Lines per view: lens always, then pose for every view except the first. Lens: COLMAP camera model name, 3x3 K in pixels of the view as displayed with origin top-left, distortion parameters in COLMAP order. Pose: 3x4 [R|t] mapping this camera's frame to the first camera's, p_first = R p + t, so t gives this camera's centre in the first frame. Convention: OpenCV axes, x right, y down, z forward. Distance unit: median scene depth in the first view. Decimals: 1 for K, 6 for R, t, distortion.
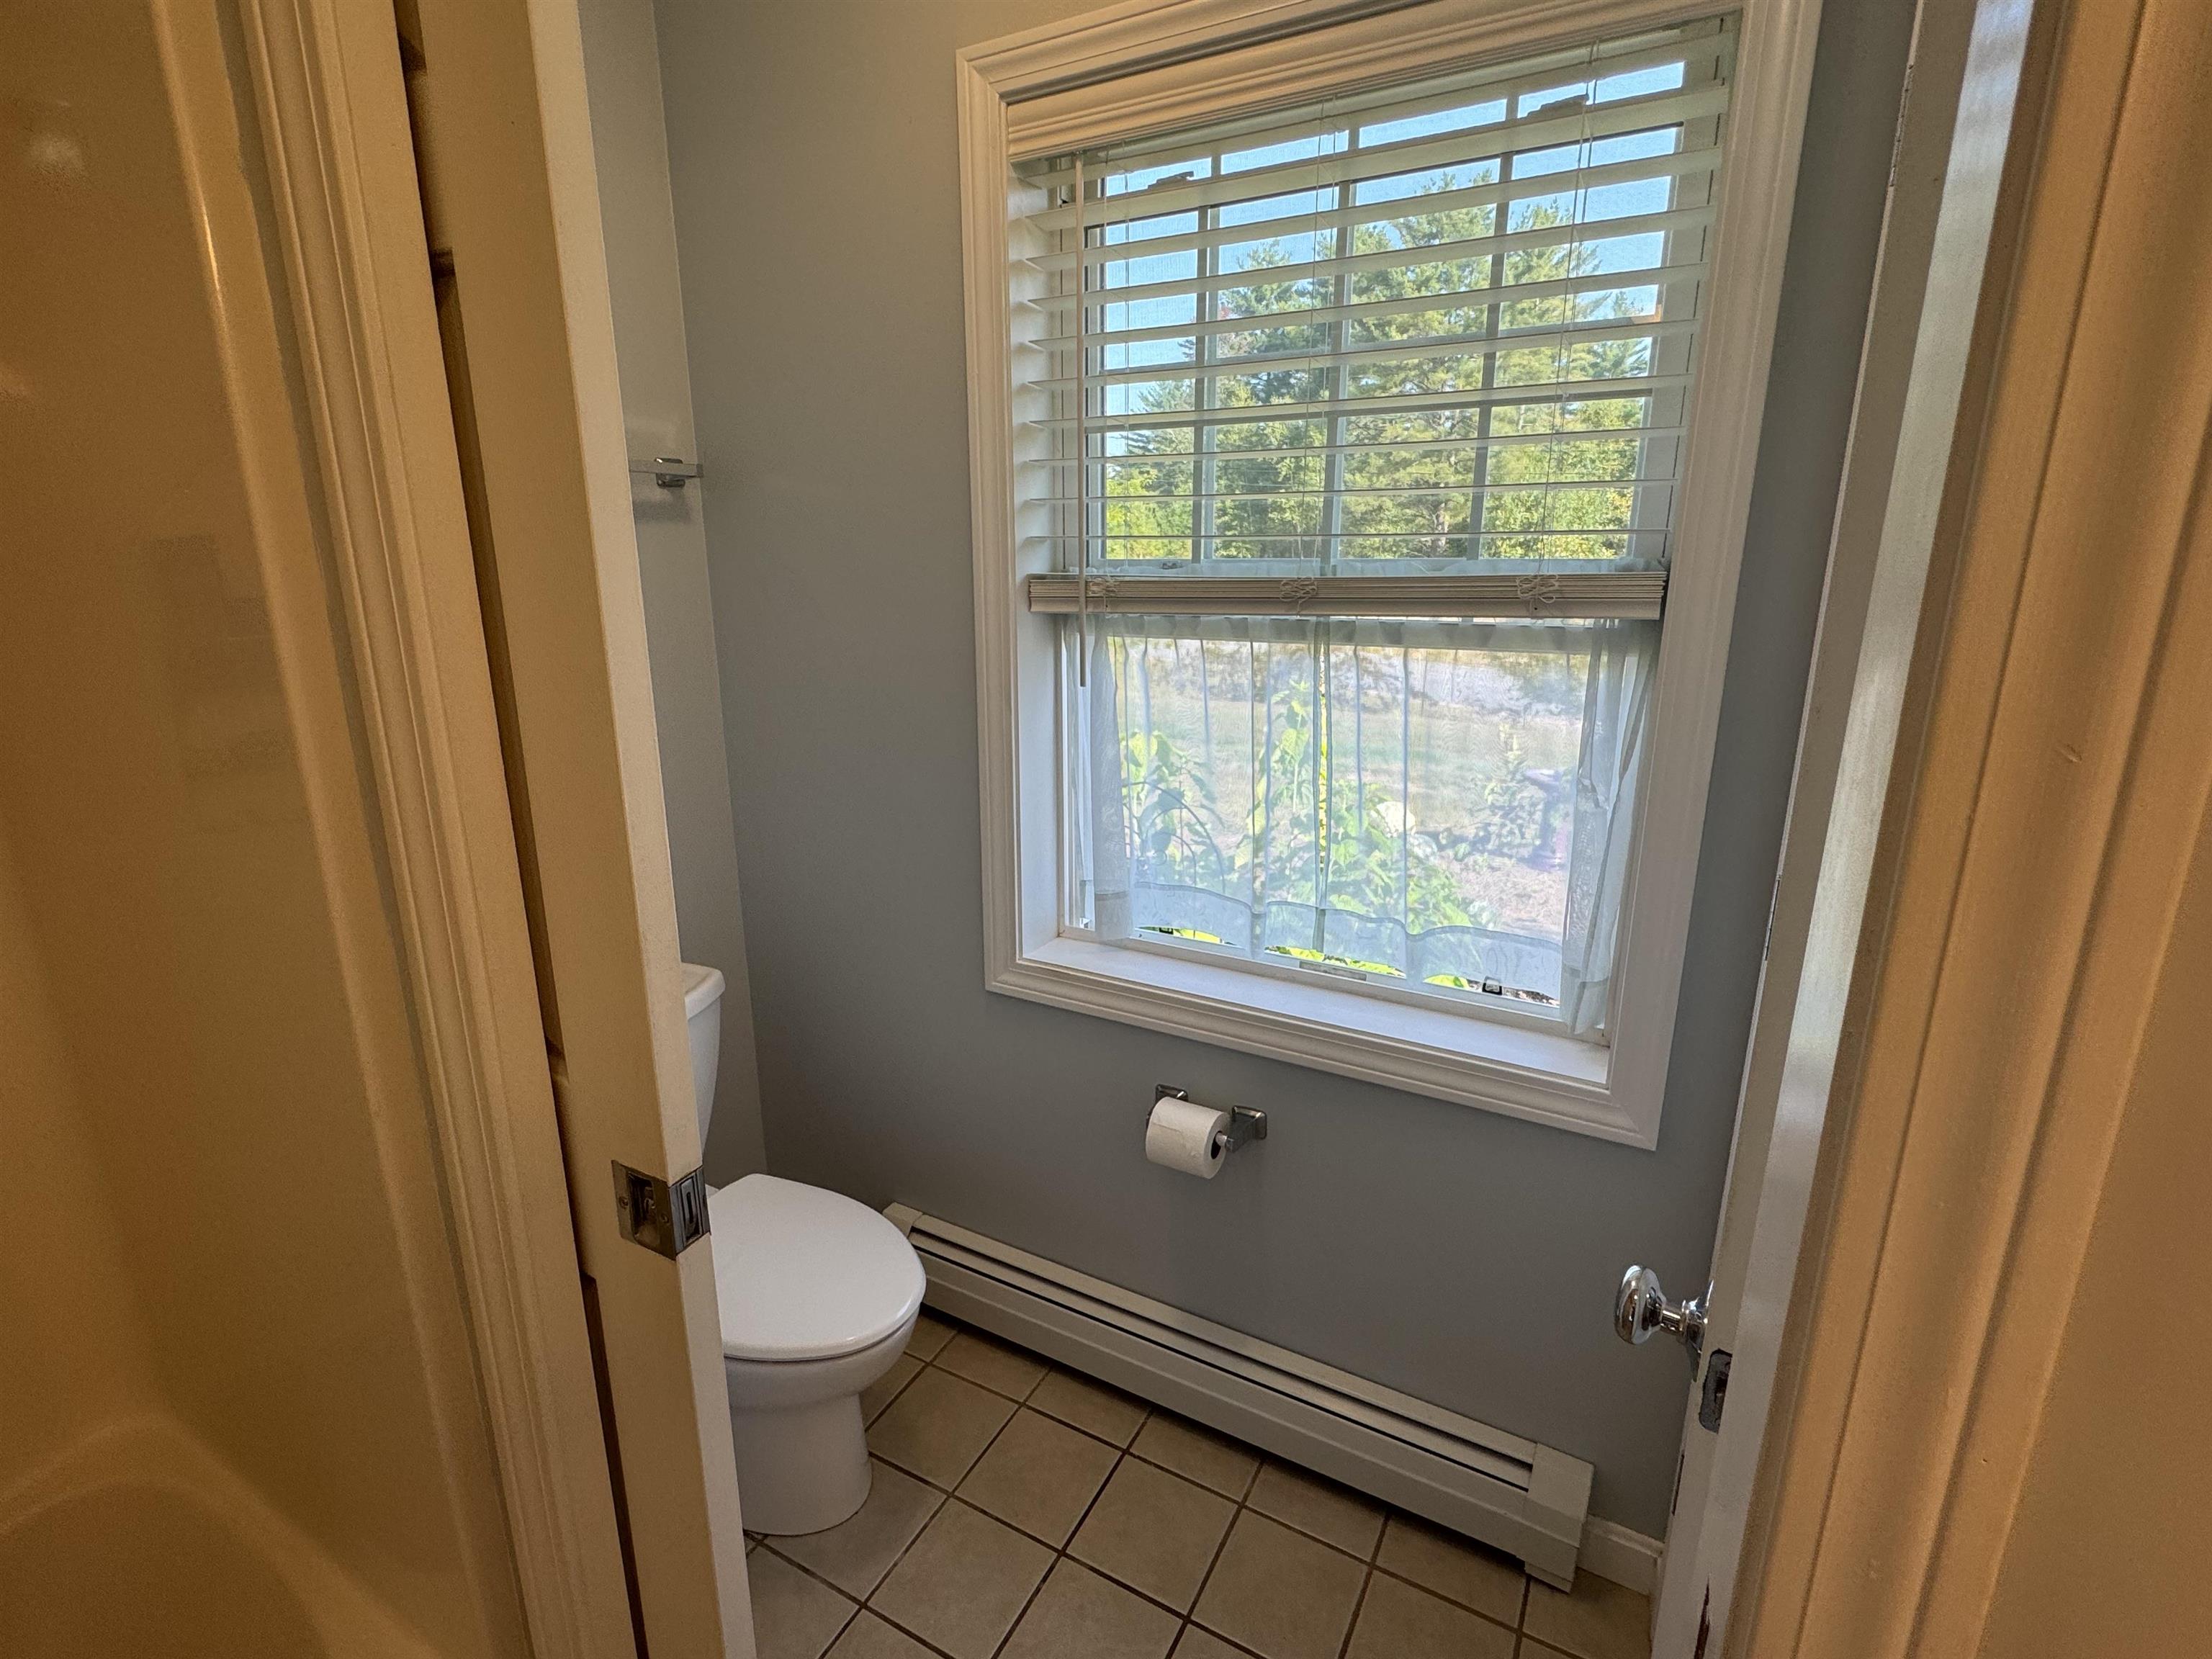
lens RADIAL K [[1044.1, 0, 1103.1], [0, 1044.1, 829.4], [0, 0, 1]] dist [-0.001025, -0.000624]
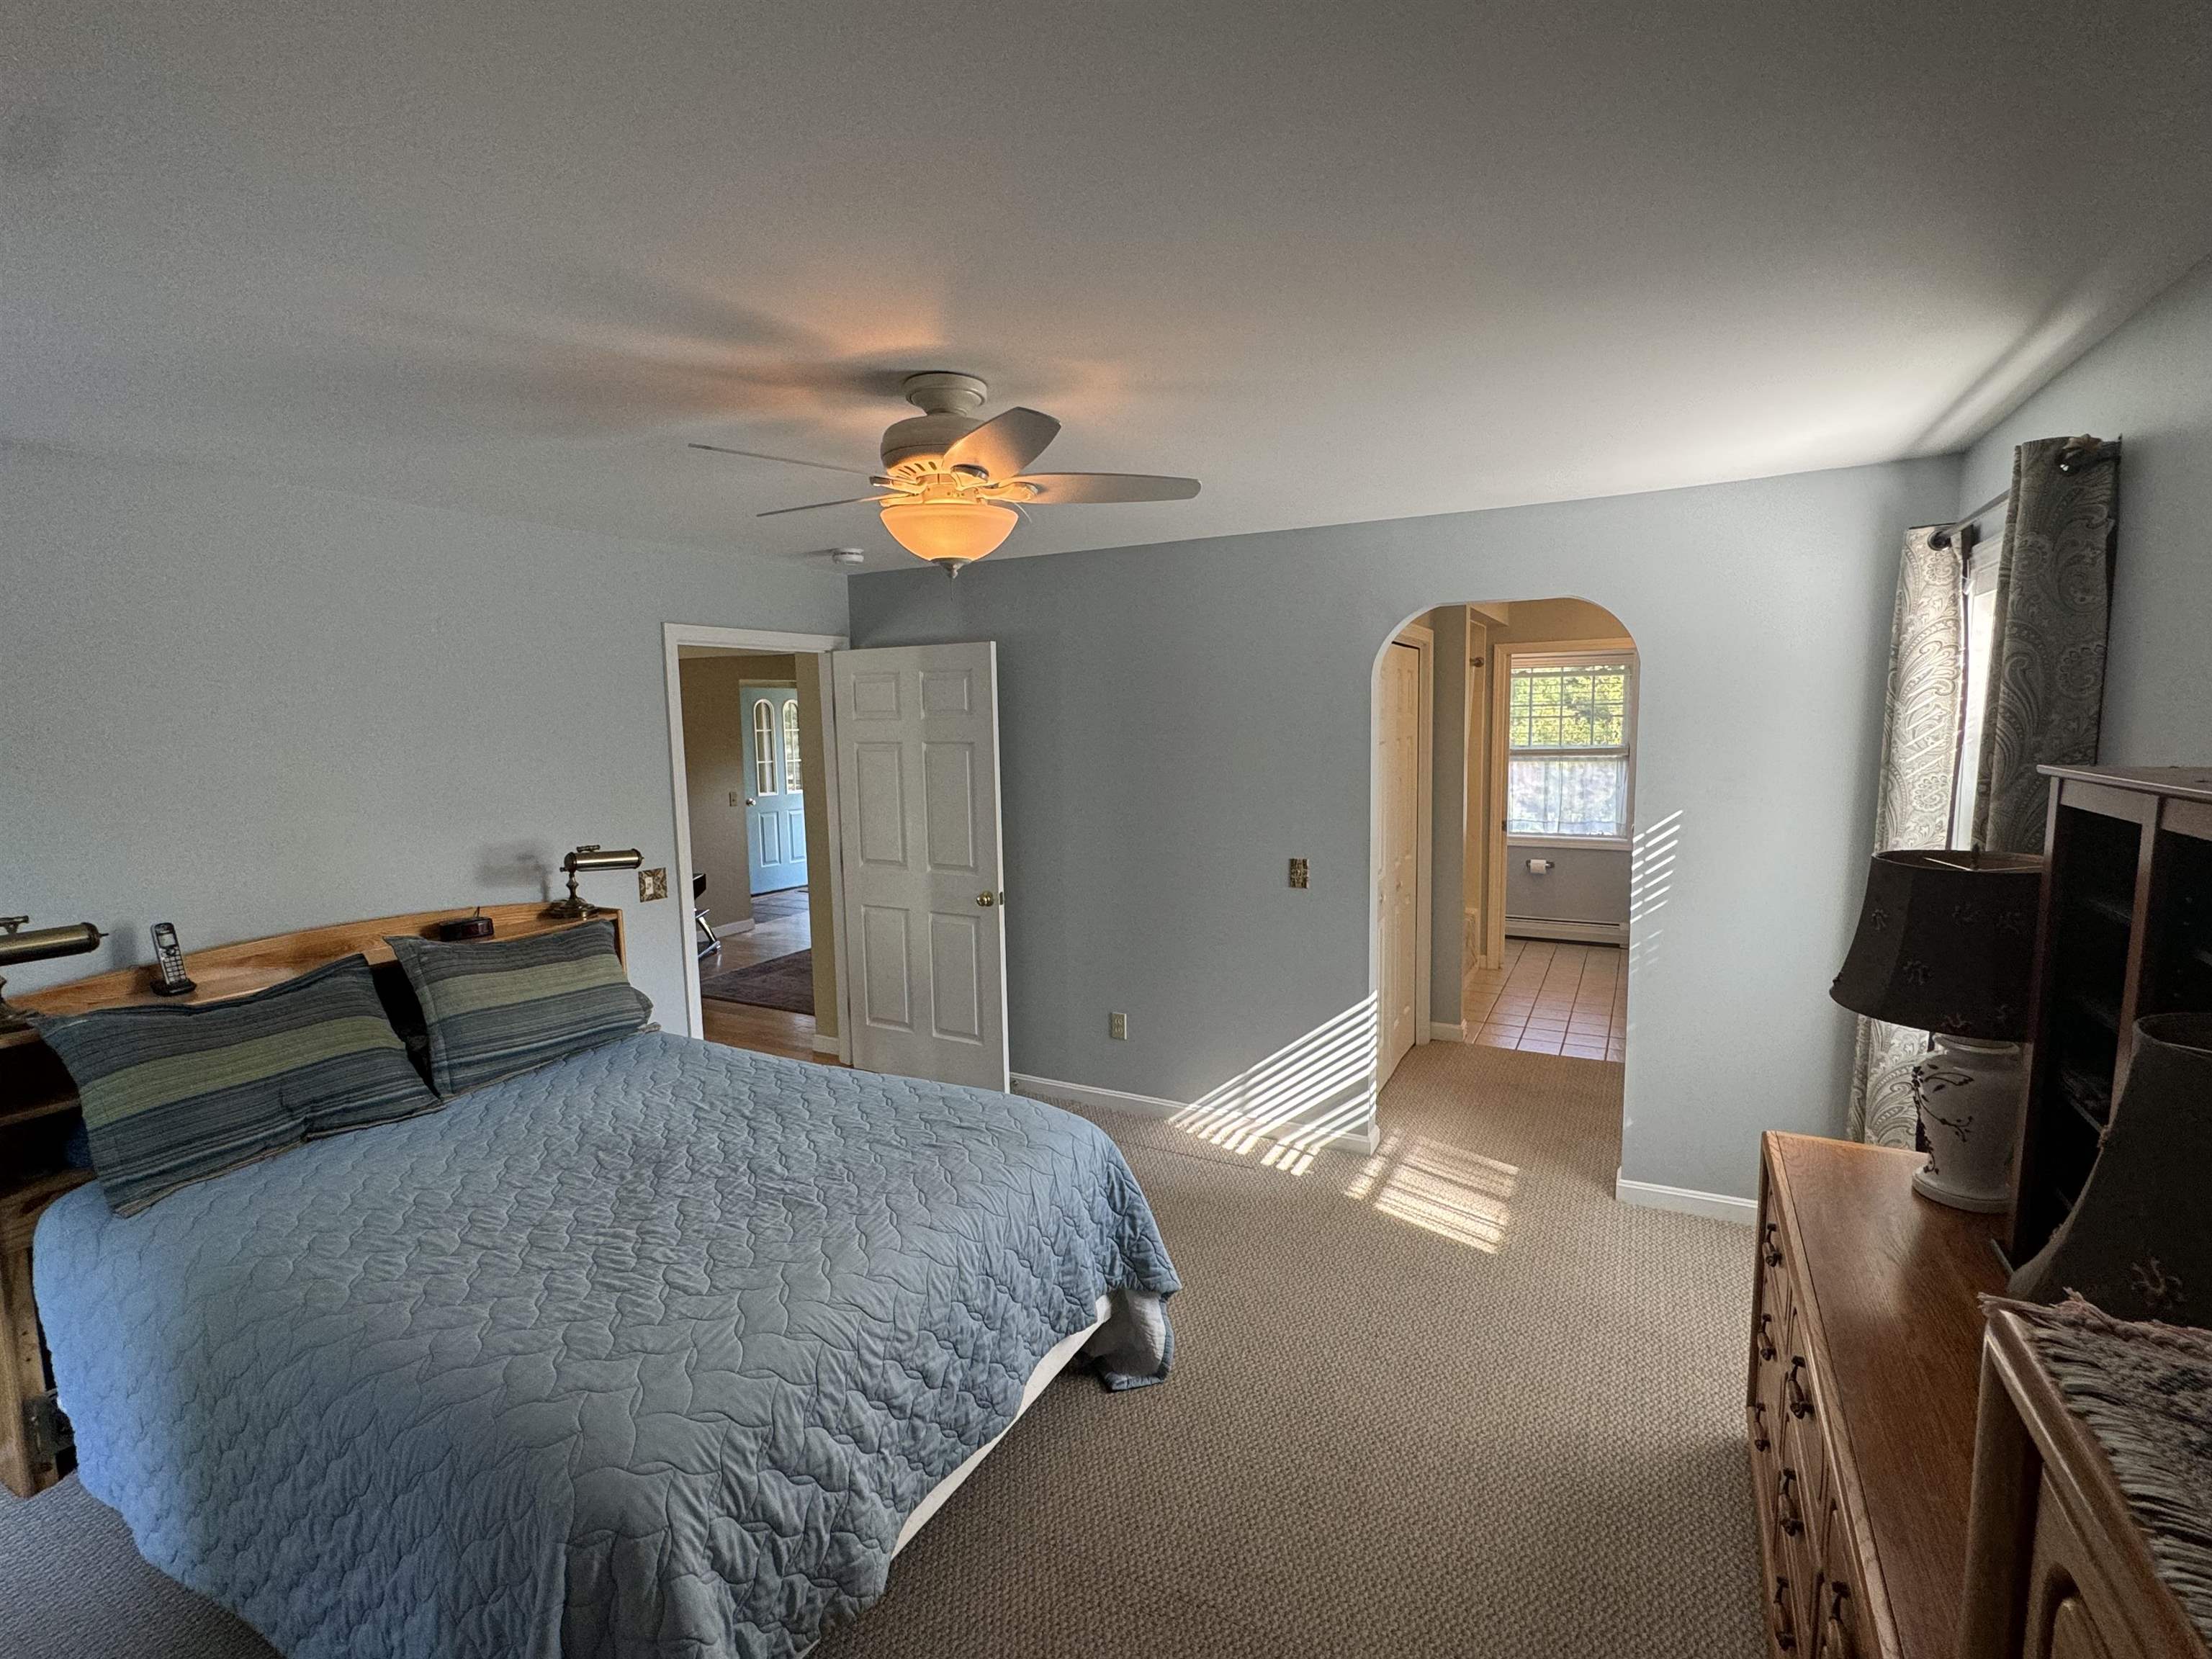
lens RADIAL K [[1044.1, 0, 1096.7], [0, 1044.1, 841.2], [0, 0, 1]] dist [-0.001025, -0.000624]
pose [[0.999677, -0.017430, 0.018492, -2.136423], [0.019805, 0.990347, -0.137186, 0.842841], [-0.015922, 0.137508, 0.990373, -3.886763]]
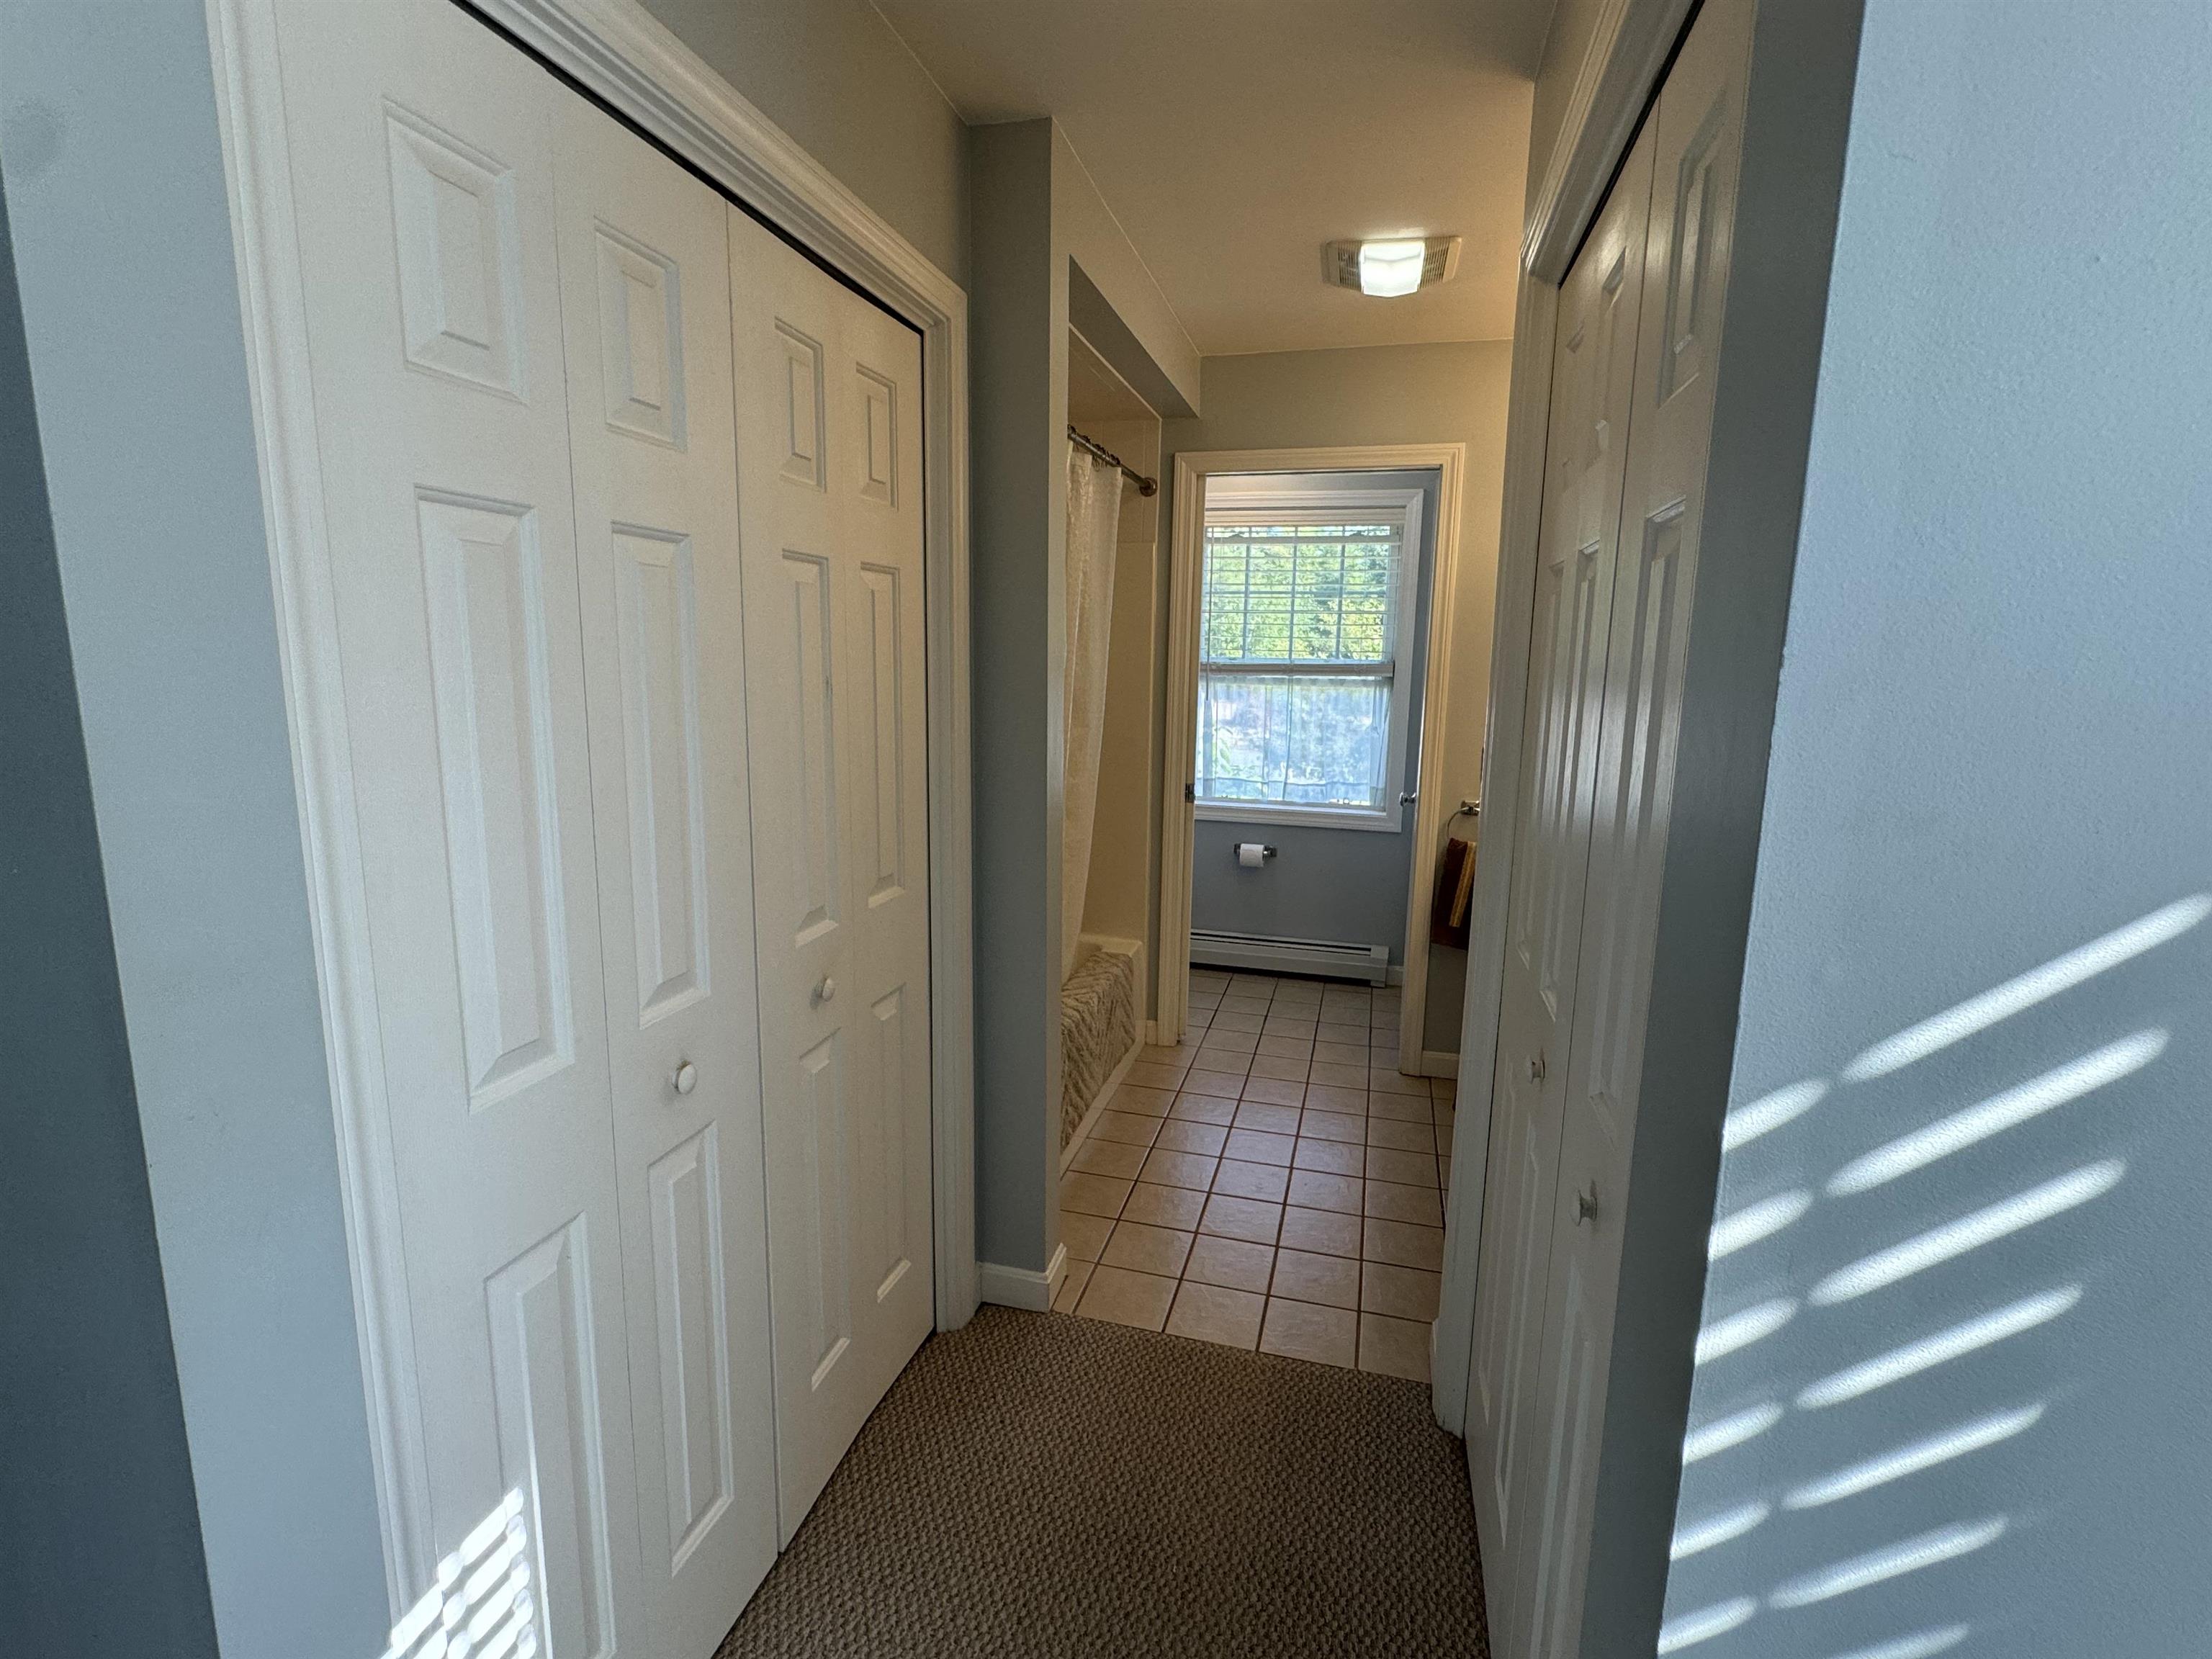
lens RADIAL K [[1044.1, 0, 1099.7], [0, 1044.1, 831.8], [0, 0, 1]] dist [-0.001025, -0.000624]
pose [[0.969835, -0.020529, 0.242896, -1.100915], [0.041616, 0.995763, -0.082004, 0.483416], [-0.240183, 0.089638, 0.966580, -1.806594]]
